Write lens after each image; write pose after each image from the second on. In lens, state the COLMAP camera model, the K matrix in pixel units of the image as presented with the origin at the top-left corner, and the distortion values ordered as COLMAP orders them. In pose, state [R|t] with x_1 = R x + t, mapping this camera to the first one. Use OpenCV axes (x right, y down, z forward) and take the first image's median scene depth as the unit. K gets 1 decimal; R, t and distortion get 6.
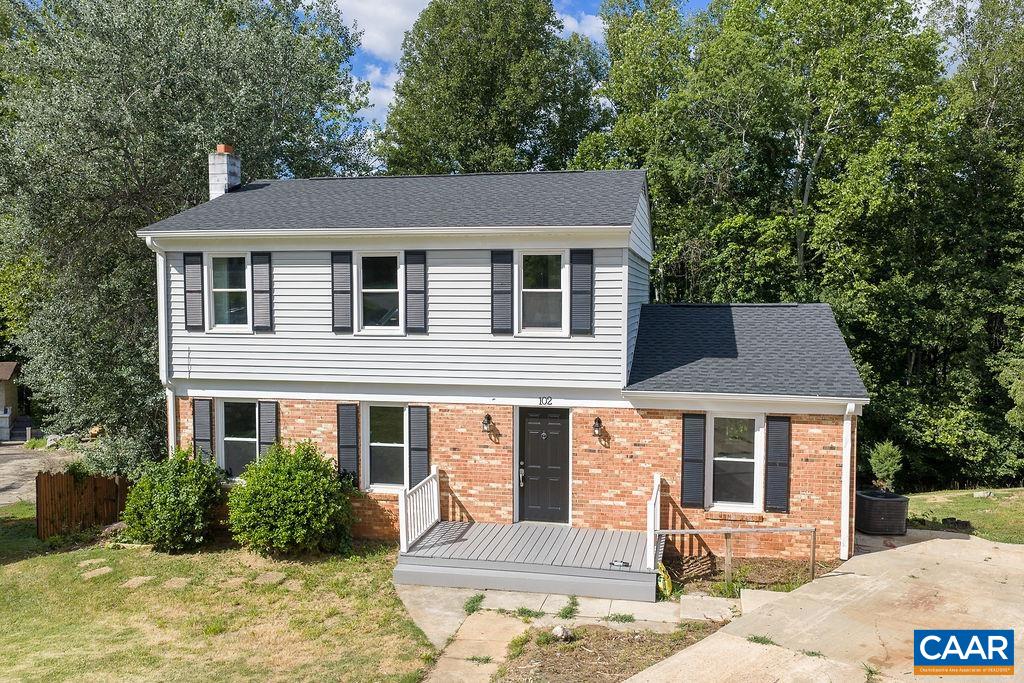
lens RADIAL K [[849.3, 0, 512.0], [0, 849.3, 341.3], [0, 0, 1]] dist [0.010942, -0.020607]
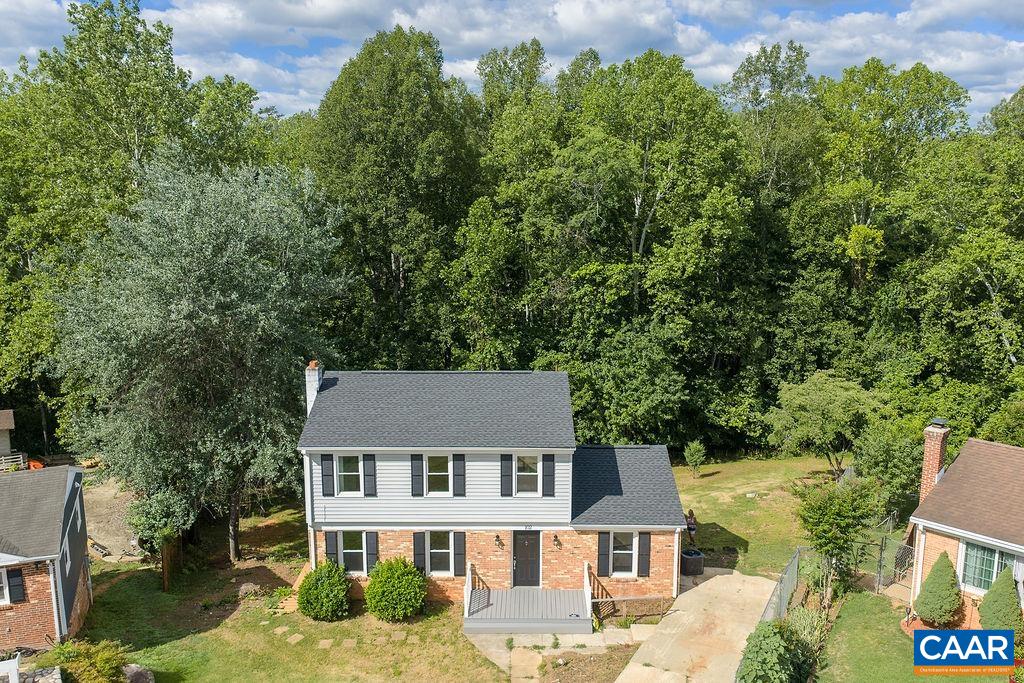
lens RADIAL K [[849.3, 0, 512.6], [0, 849.3, 341.1], [0, 0, 1]] dist [0.010942, -0.020607]
pose [[0.979656, -0.035766, 0.197473, -0.354182], [0.012228, 0.992801, 0.119152, -0.569057], [-0.200313, -0.114314, 0.973040, -0.800714]]
